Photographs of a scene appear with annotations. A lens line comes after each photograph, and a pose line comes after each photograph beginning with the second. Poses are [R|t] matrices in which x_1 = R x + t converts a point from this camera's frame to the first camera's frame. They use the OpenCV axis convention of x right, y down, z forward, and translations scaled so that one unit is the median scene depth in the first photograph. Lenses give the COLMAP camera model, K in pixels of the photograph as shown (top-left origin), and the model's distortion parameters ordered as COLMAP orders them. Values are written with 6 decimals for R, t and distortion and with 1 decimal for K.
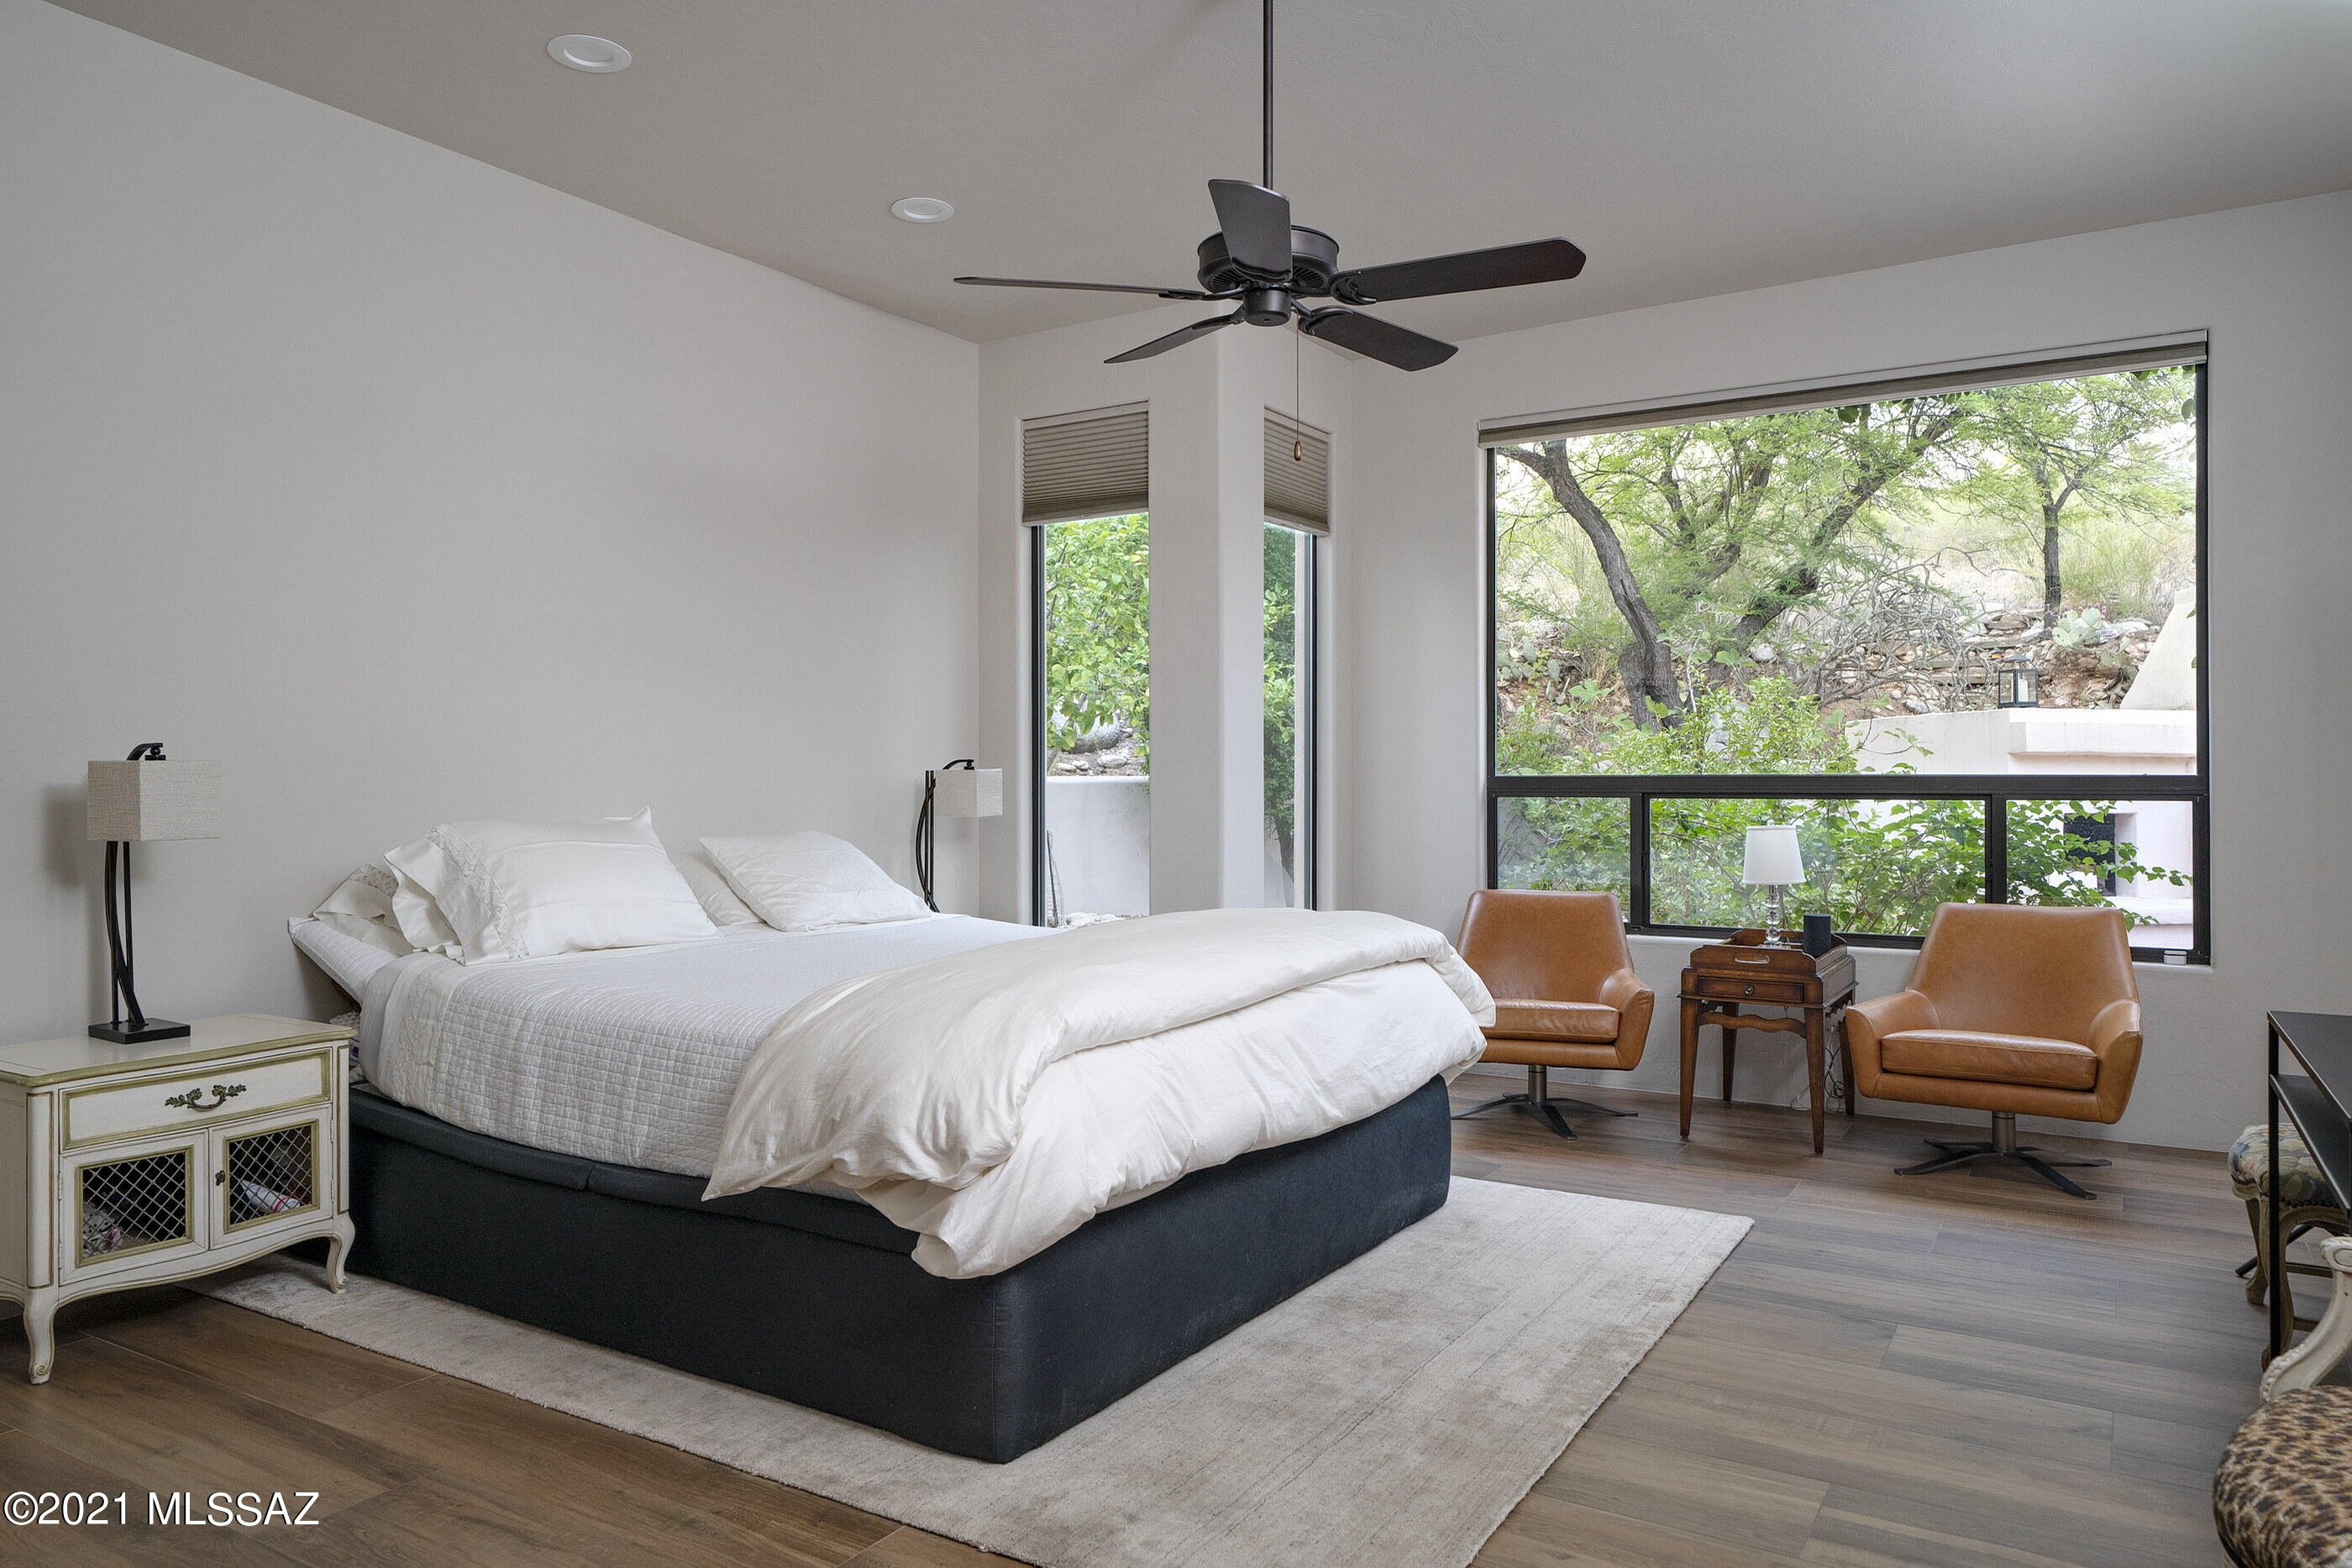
lens RADIAL K [[1542.6, 0, 1174.9], [0, 1542.6, 786.0], [0, 0, 1]] dist [0.026543, 0.004717]
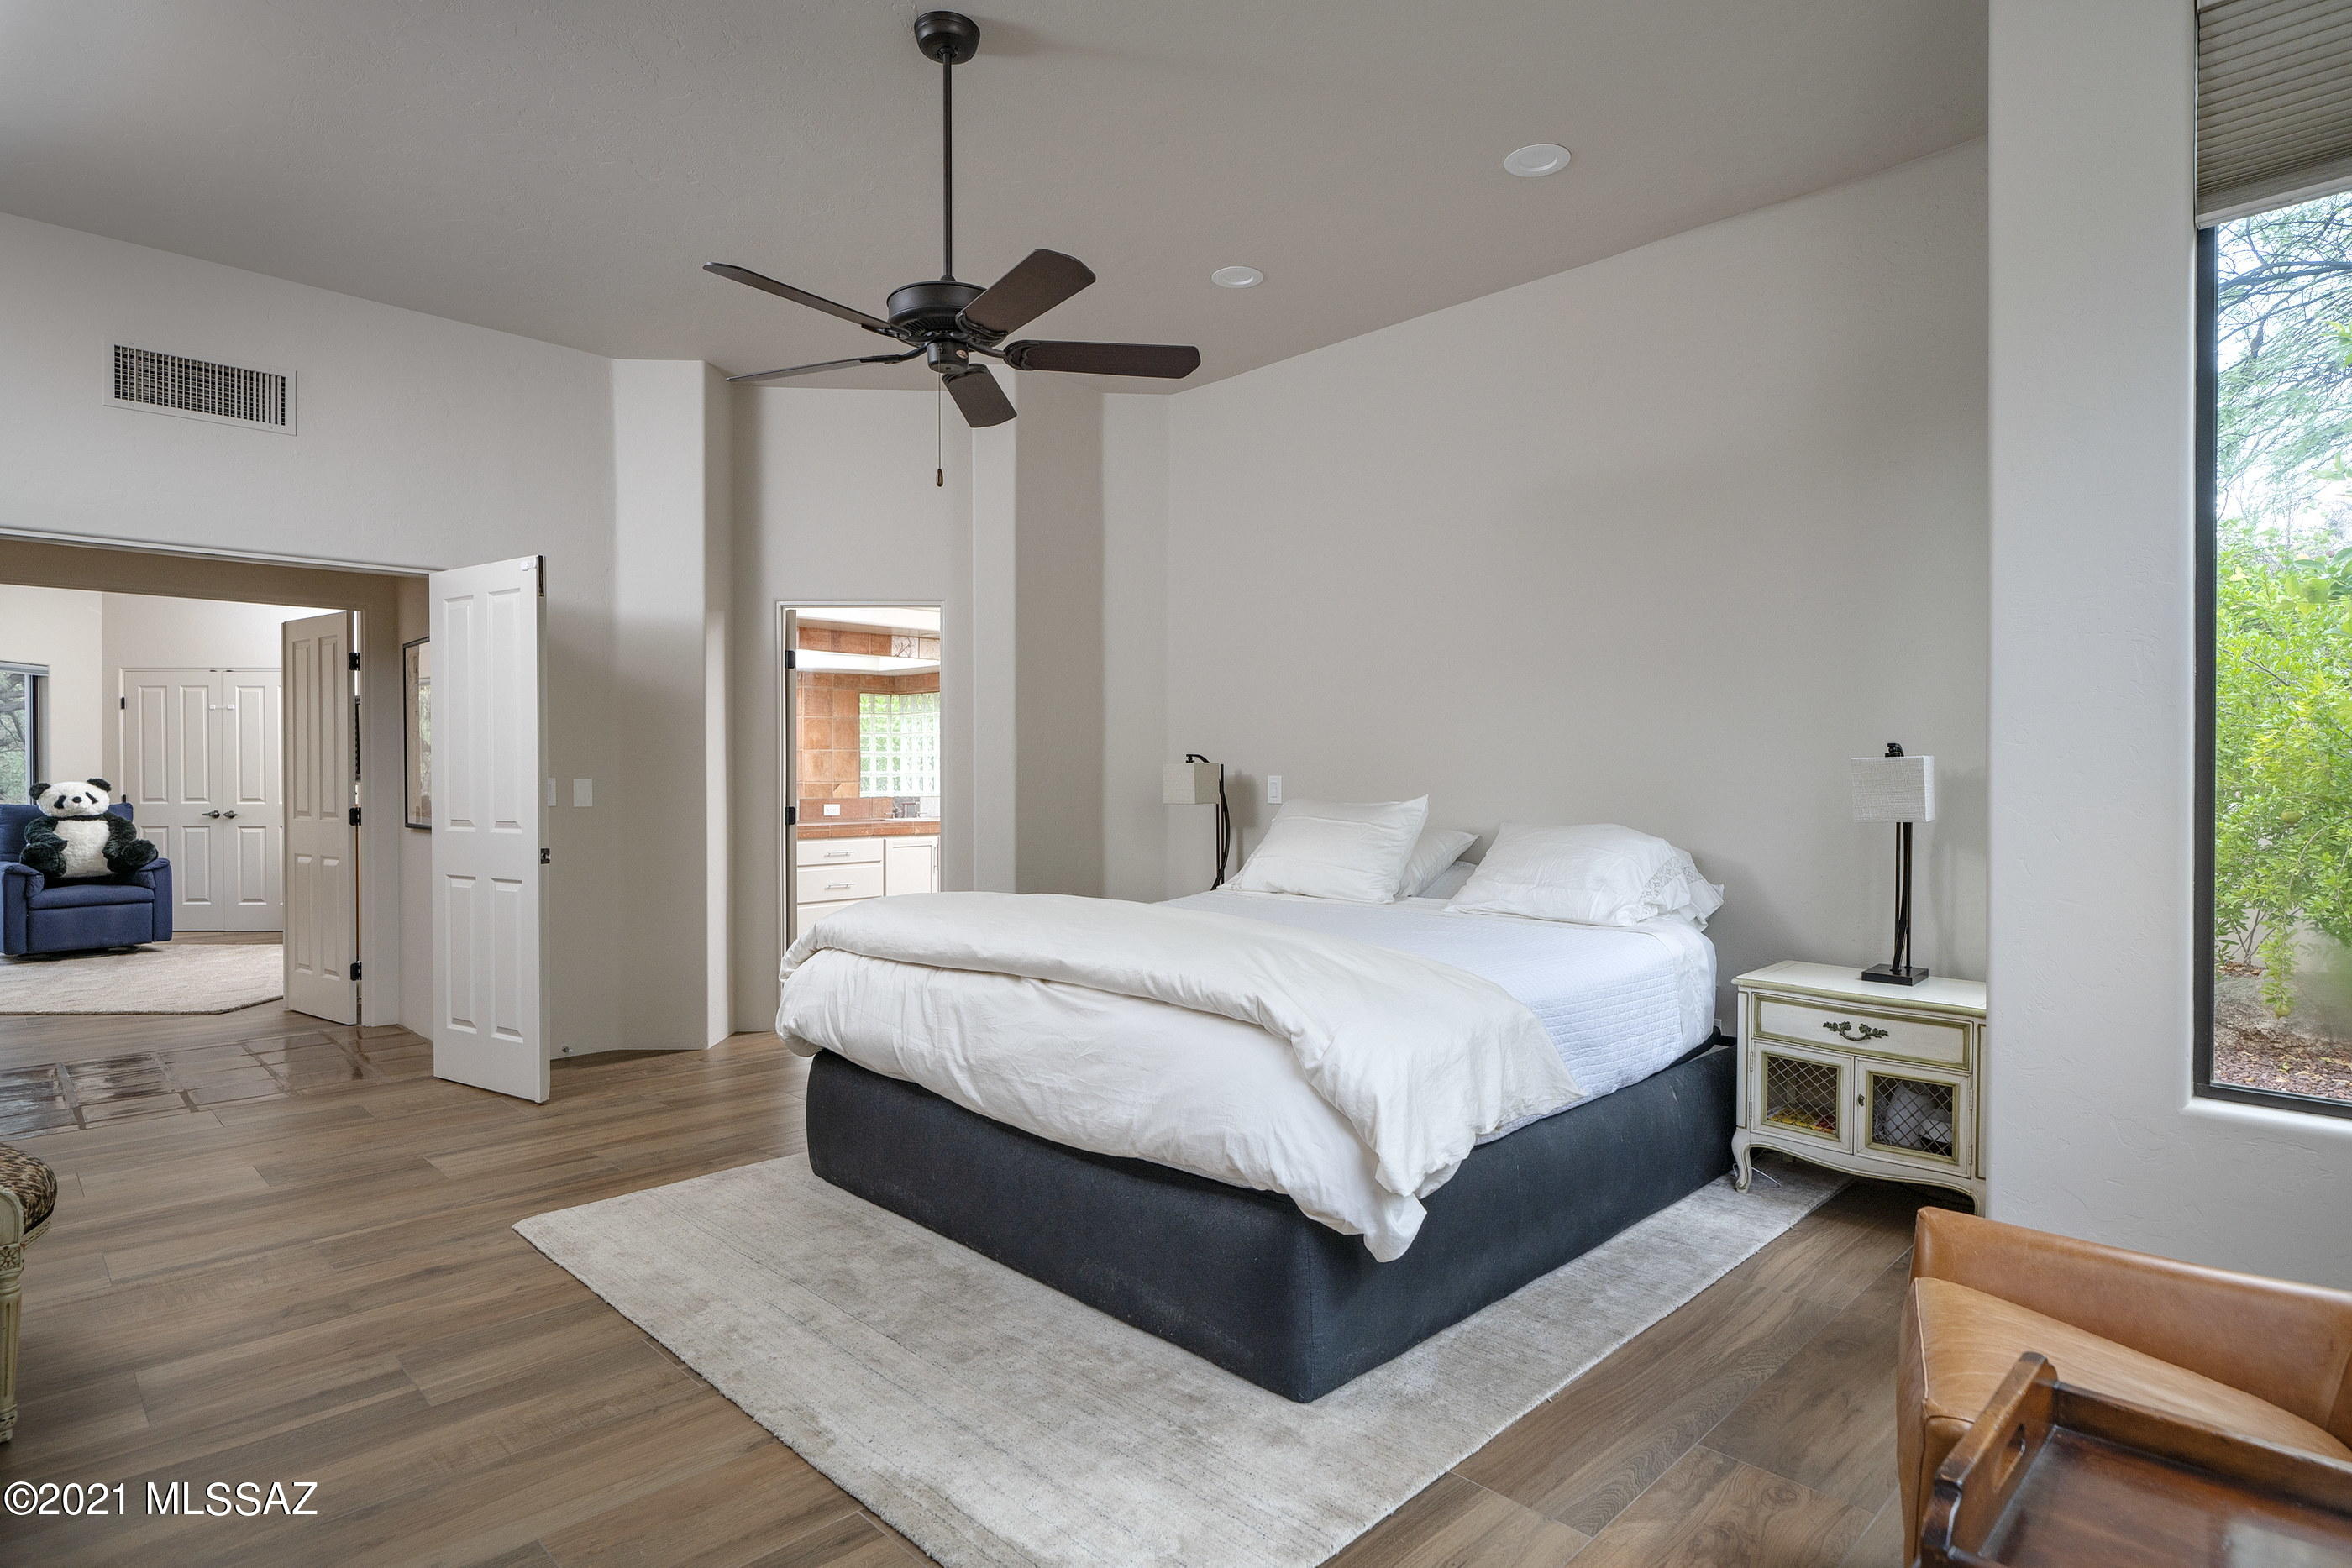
lens RADIAL K [[1275.7, 0, 1171.4], [0, 1275.7, 770.9], [0, 0, 1]] dist [-0.003570, -0.001603]
pose [[-0.240723, 0.007780, -0.970563, 0.539743], [-0.010501, 0.999888, 0.010620, -0.012899], [0.970537, 0.012749, -0.240614, 0.792057]]
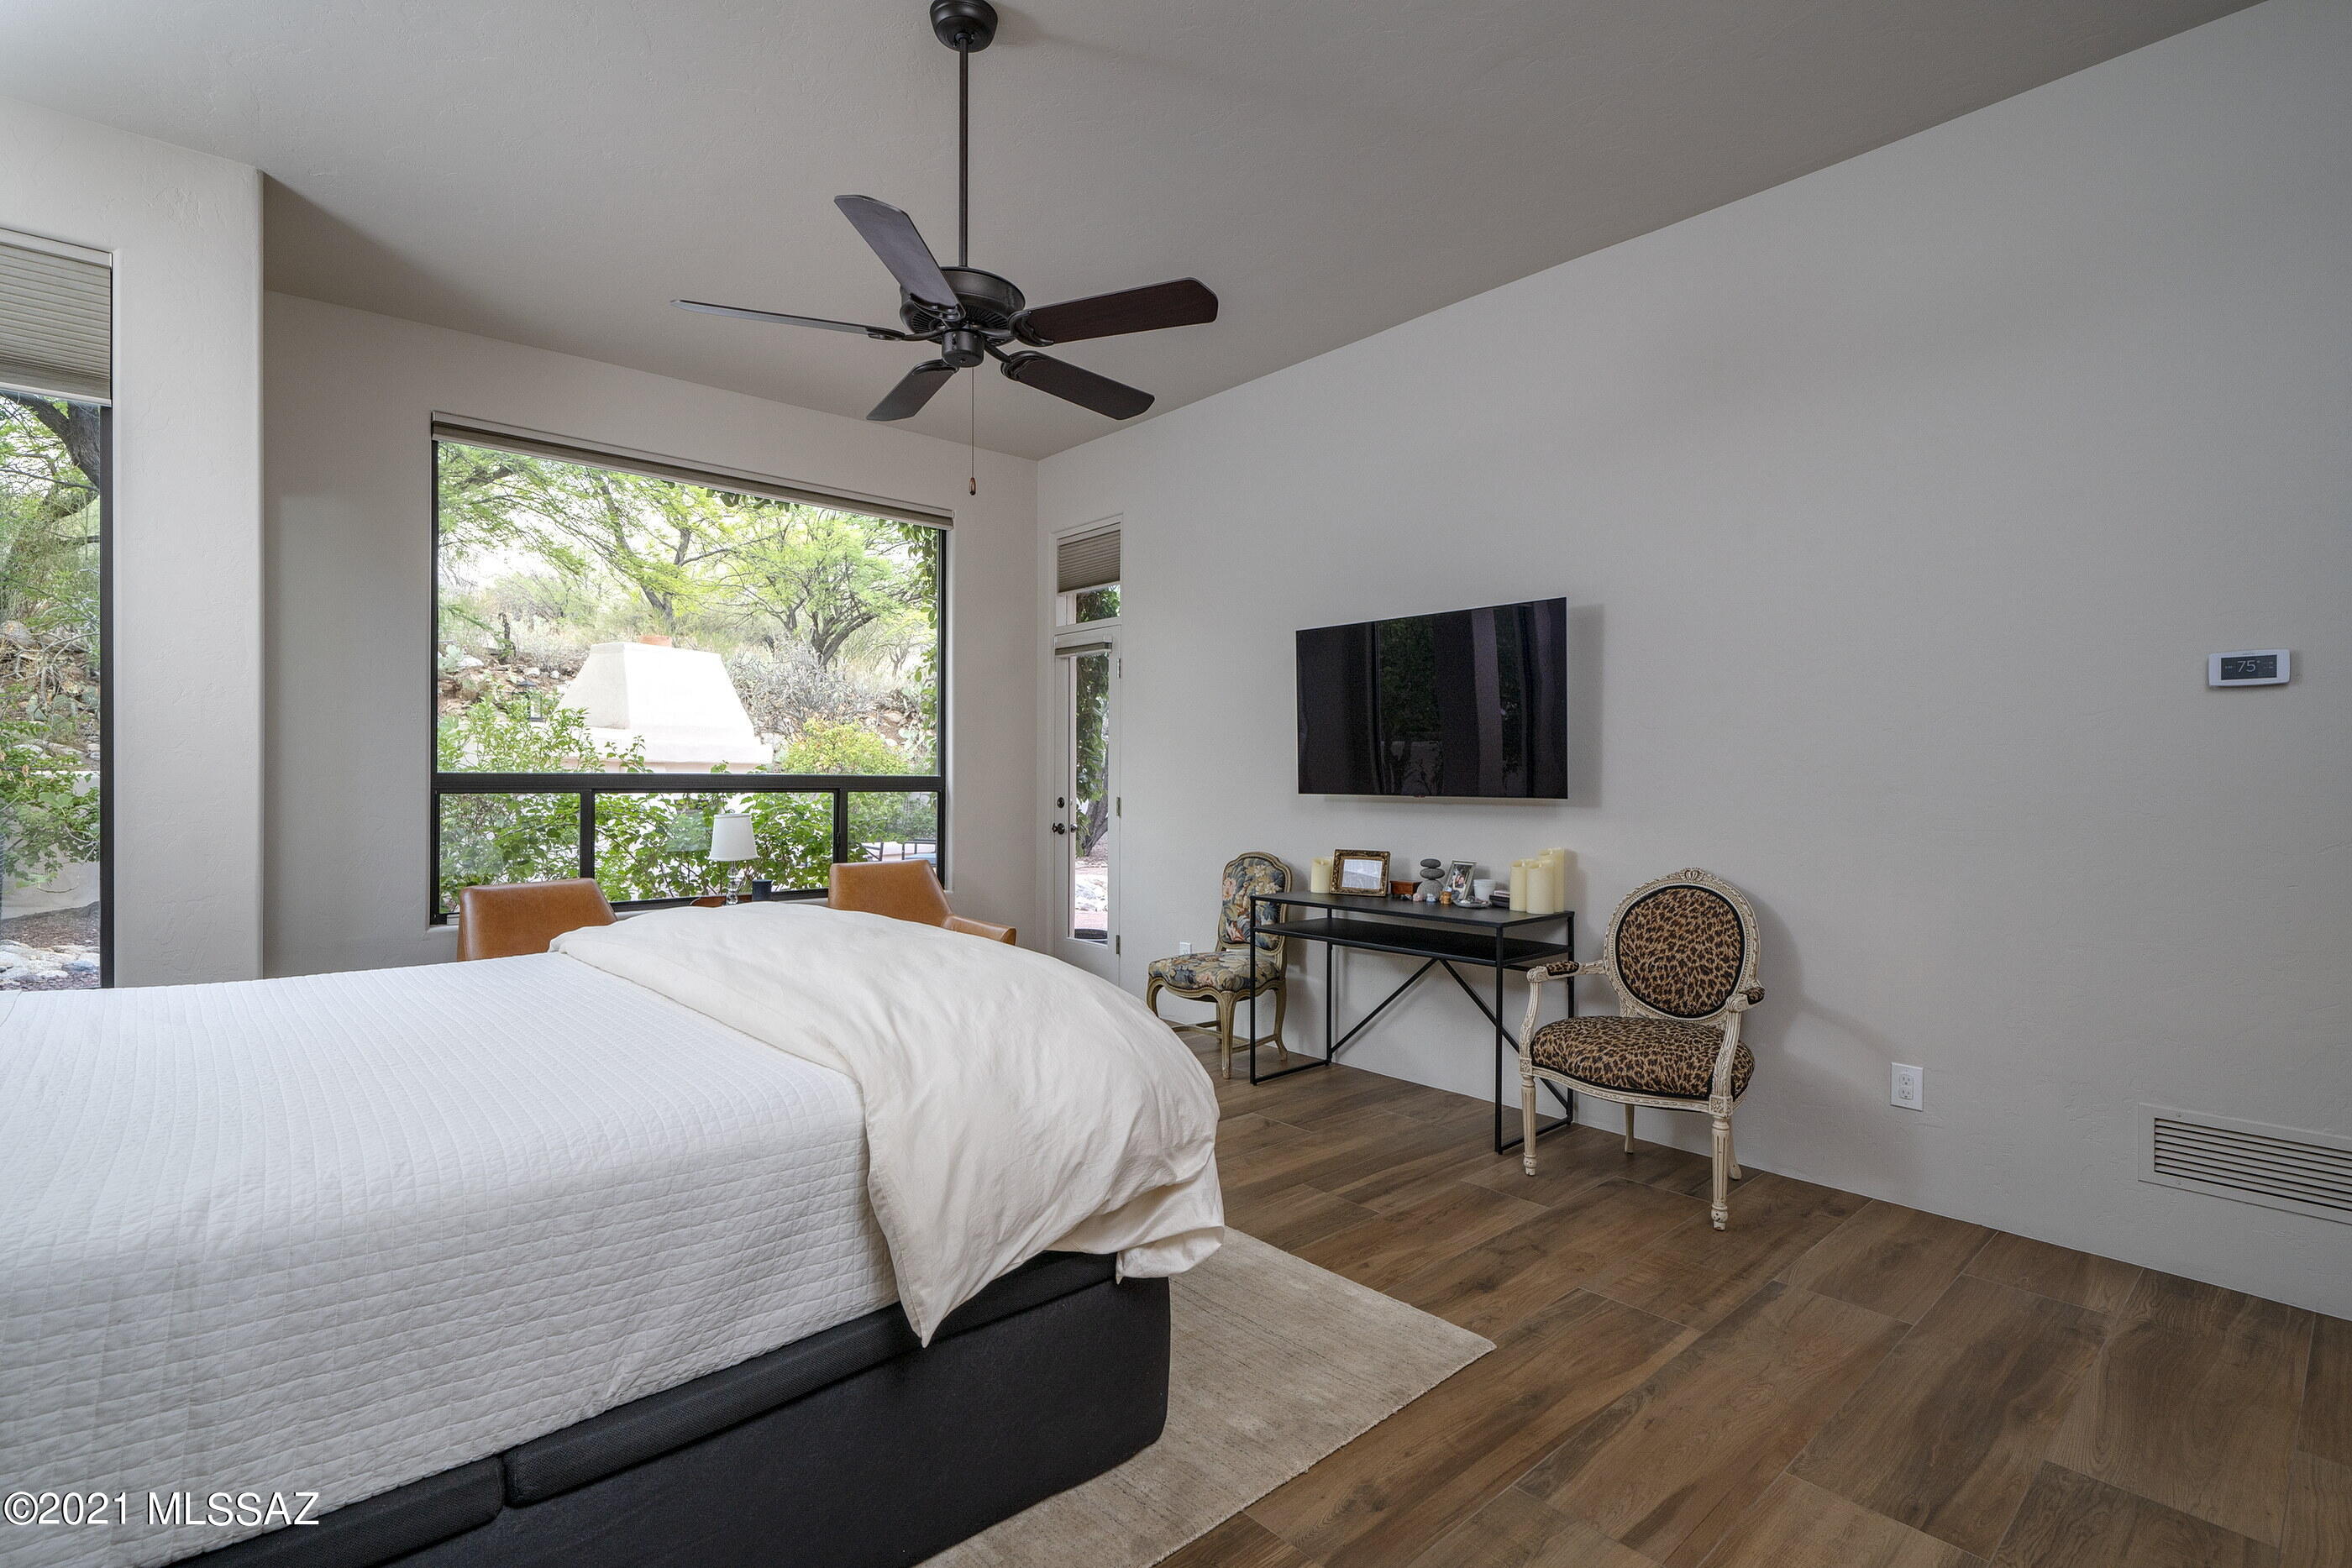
lens RADIAL K [[1147.6, 0, 1174.5], [0, 1147.6, 781.1], [0, 0, 1]] dist [-0.005402, -0.000234]
pose [[0.275150, 0.002595, 0.961398, -0.386862], [-0.001158, 0.999997, -0.002368, 0.000792], [-0.961401, -0.000462, 0.275152, 0.358412]]
